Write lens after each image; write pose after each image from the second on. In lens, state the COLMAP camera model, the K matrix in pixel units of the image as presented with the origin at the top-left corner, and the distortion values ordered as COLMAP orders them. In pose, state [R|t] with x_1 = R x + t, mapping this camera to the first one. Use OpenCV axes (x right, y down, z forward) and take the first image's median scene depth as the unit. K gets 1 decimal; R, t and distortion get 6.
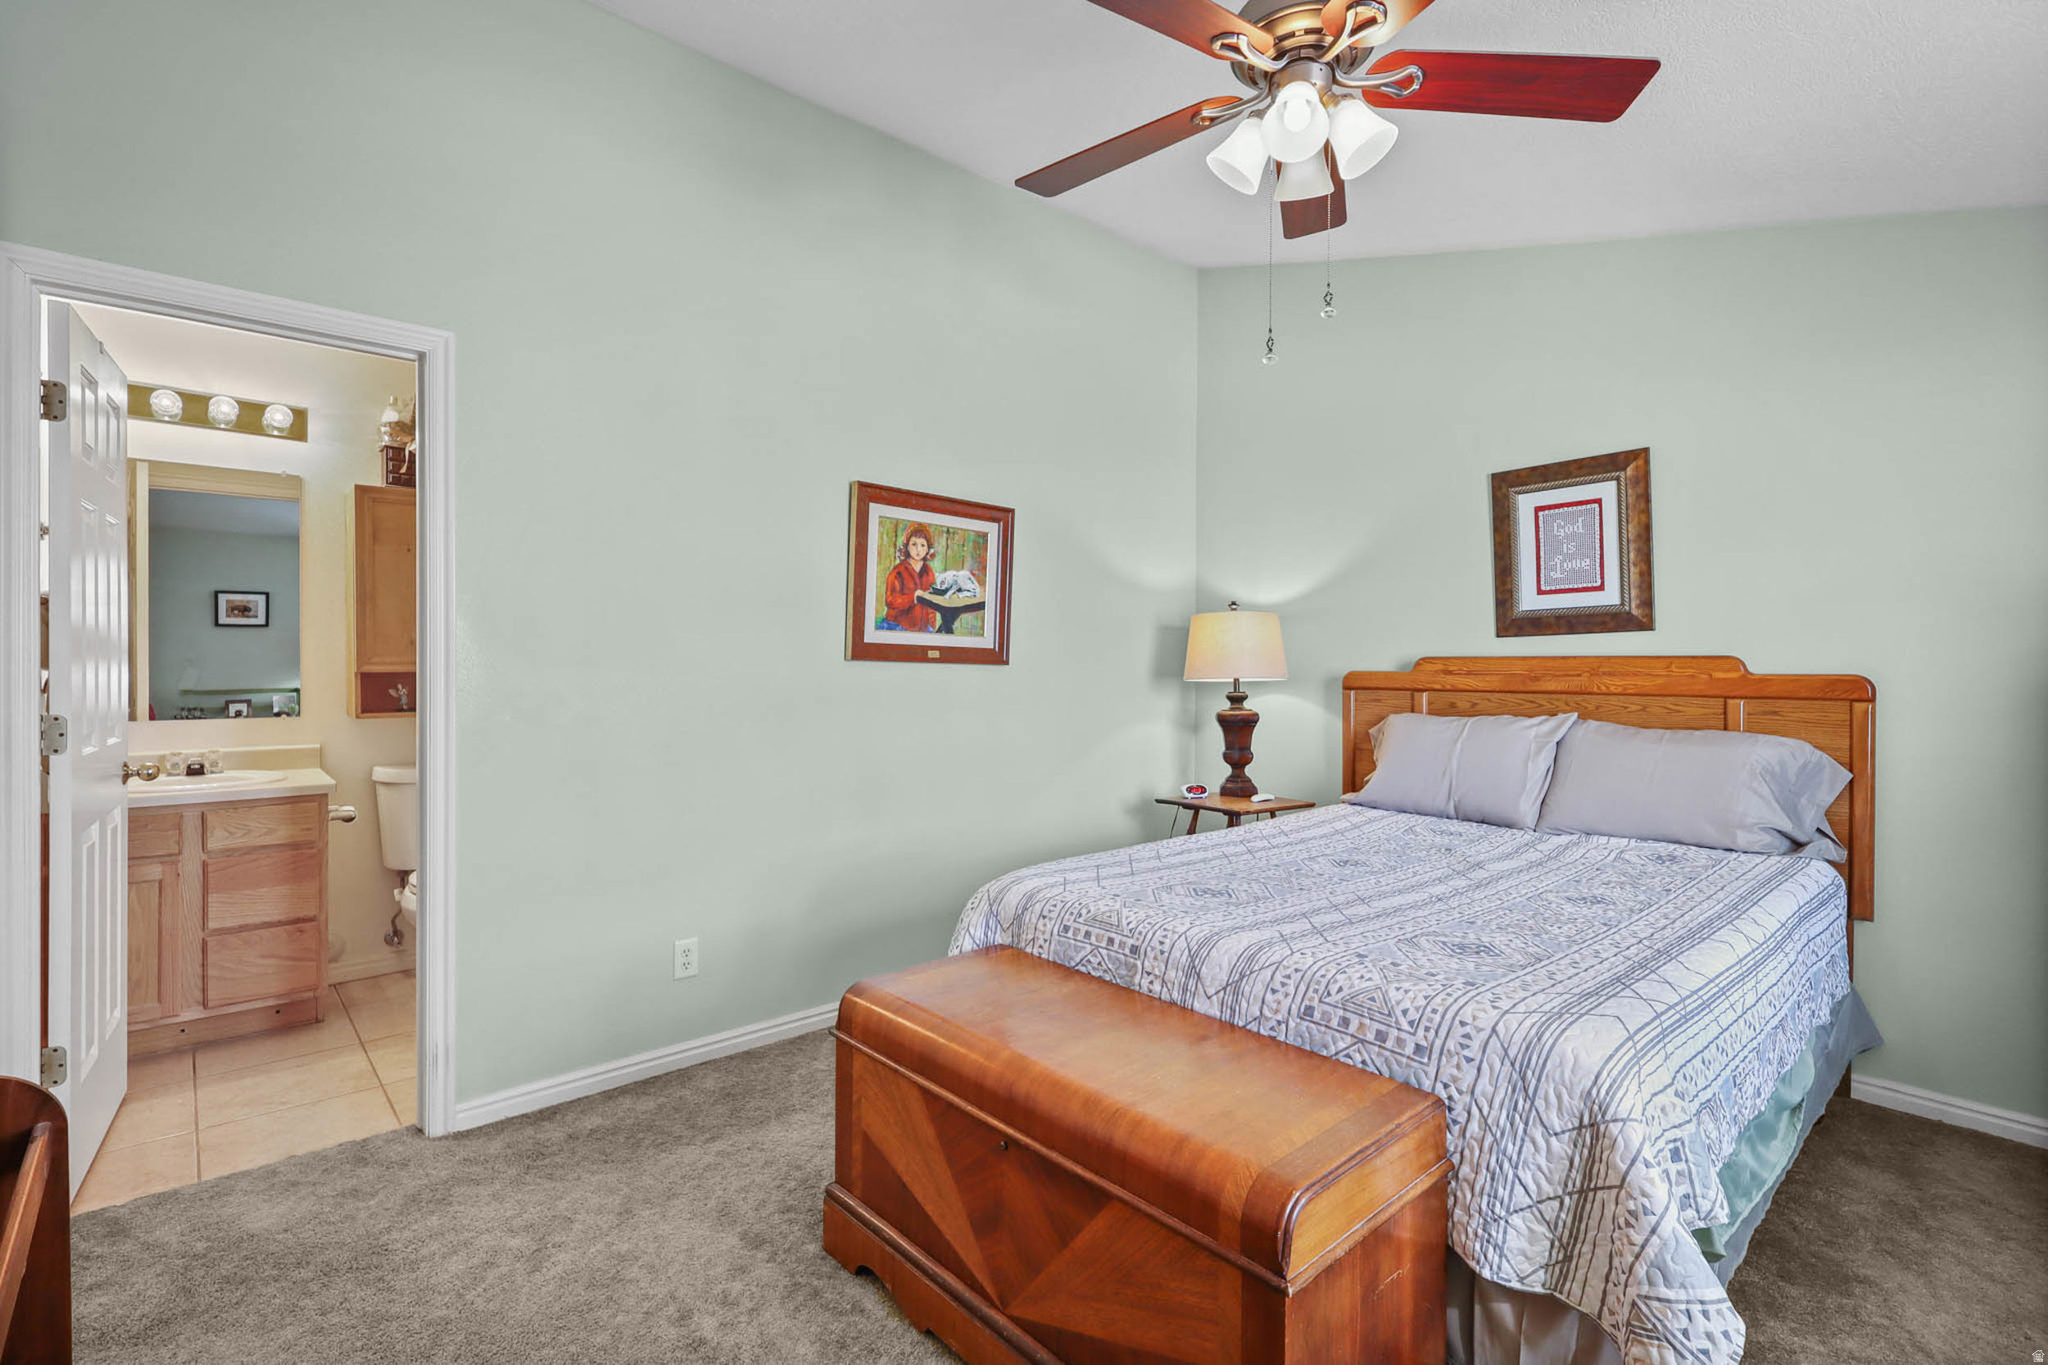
lens RADIAL K [[954.1, 0, 1031.4], [0, 954.1, 667.8], [0, 0, 1]] dist [-0.012532, 0.003476]
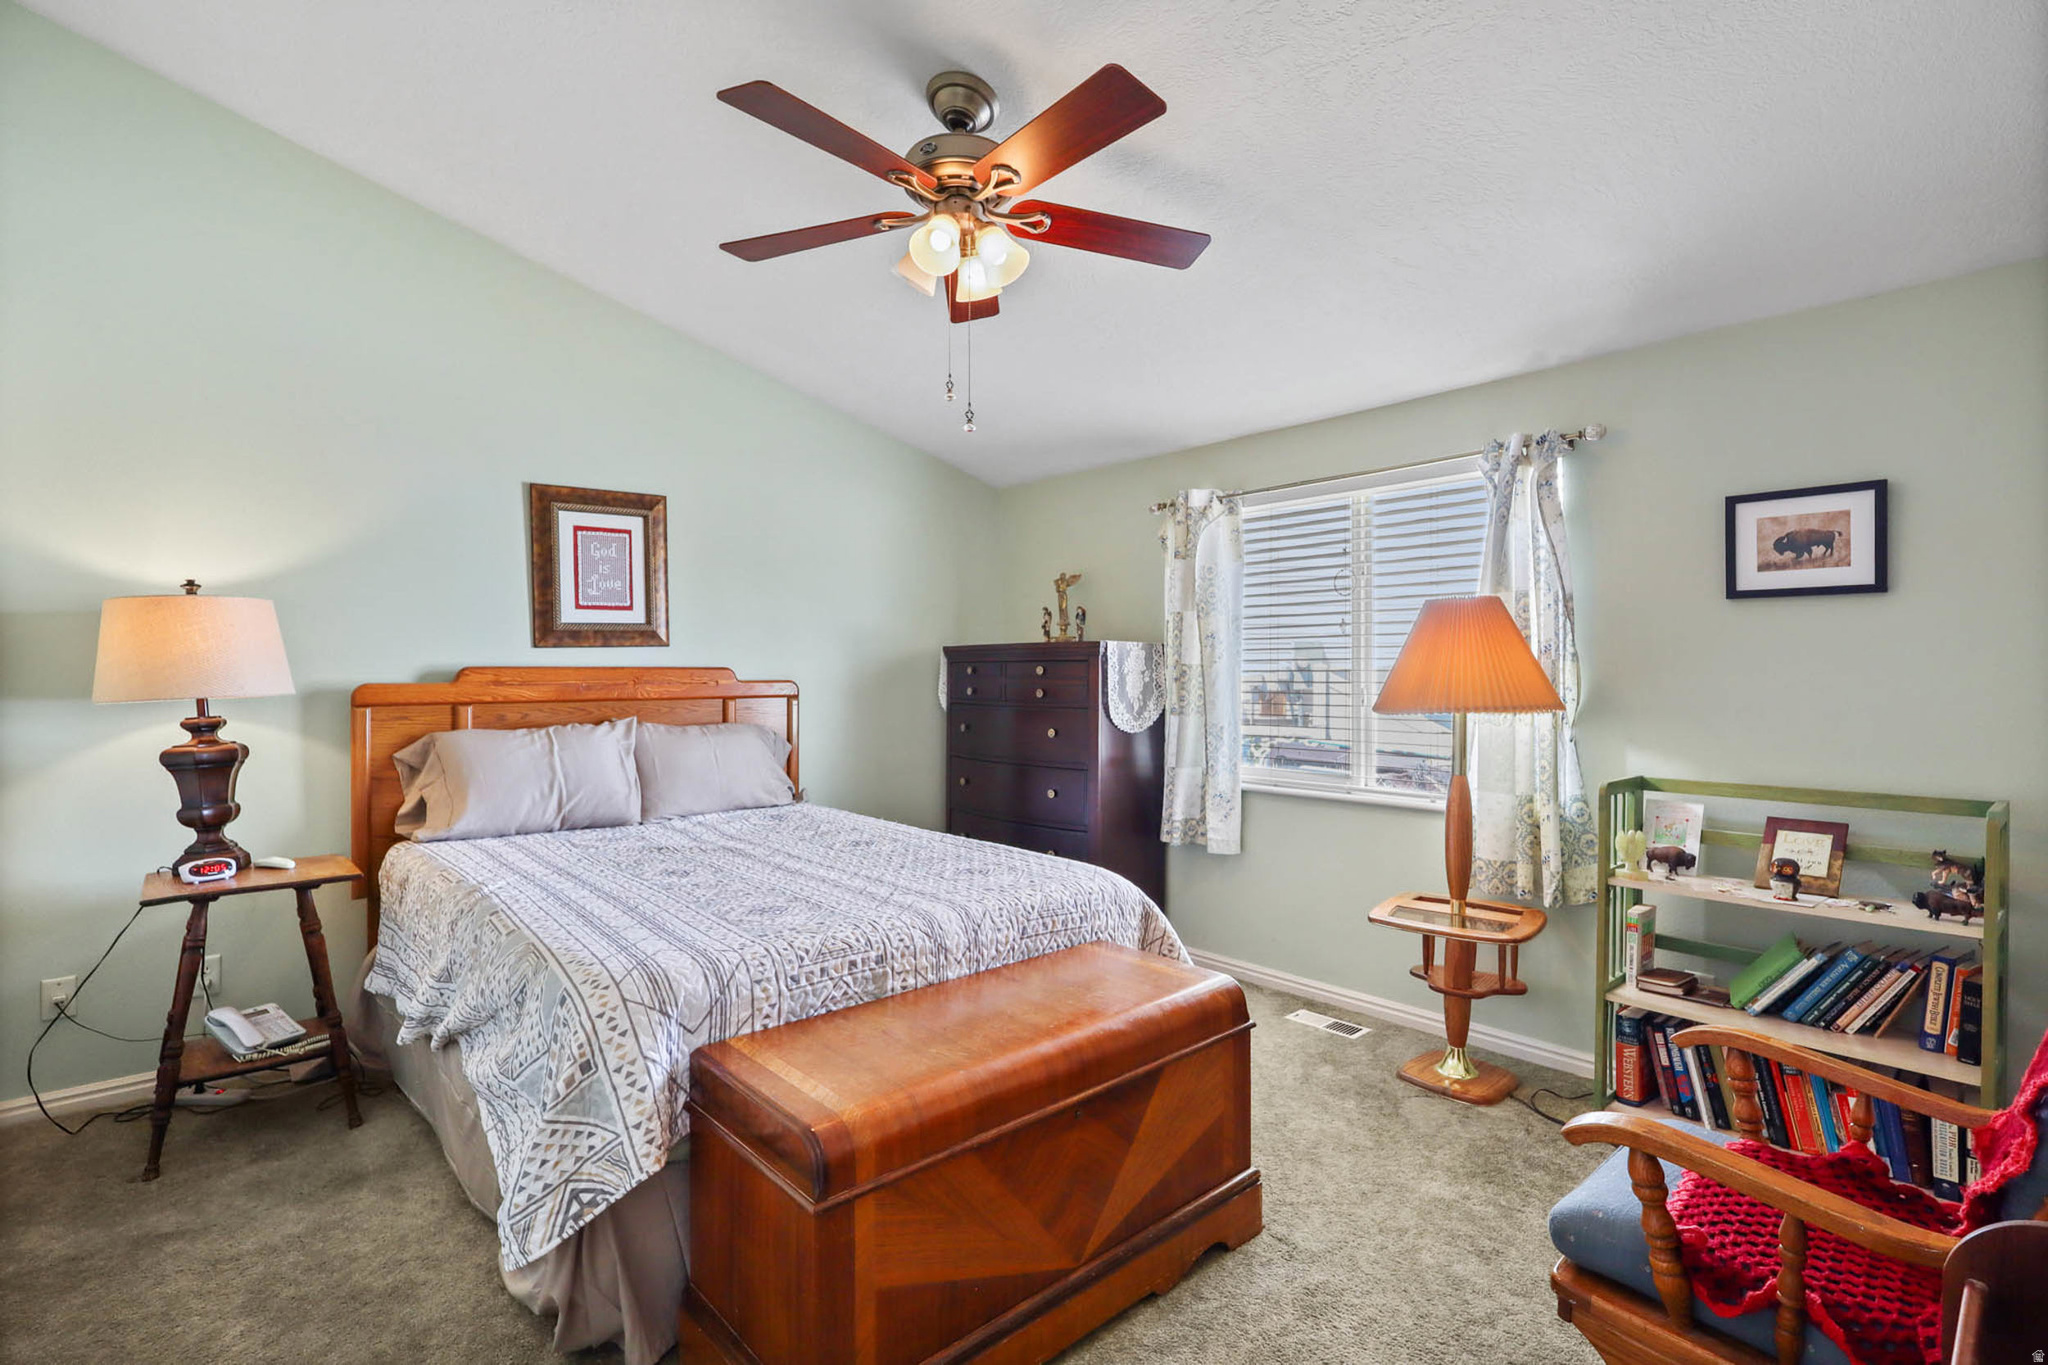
lens RADIAL K [[954.1, 0, 1028.3], [0, 954.1, 680.0], [0, 0, 1]] dist [-0.012532, 0.003476]
pose [[-0.017113, -0.009858, 0.999805, -0.540872], [0.002640, 0.999947, 0.009905, -0.006408], [-0.999850, 0.002809, -0.017086, 0.514073]]
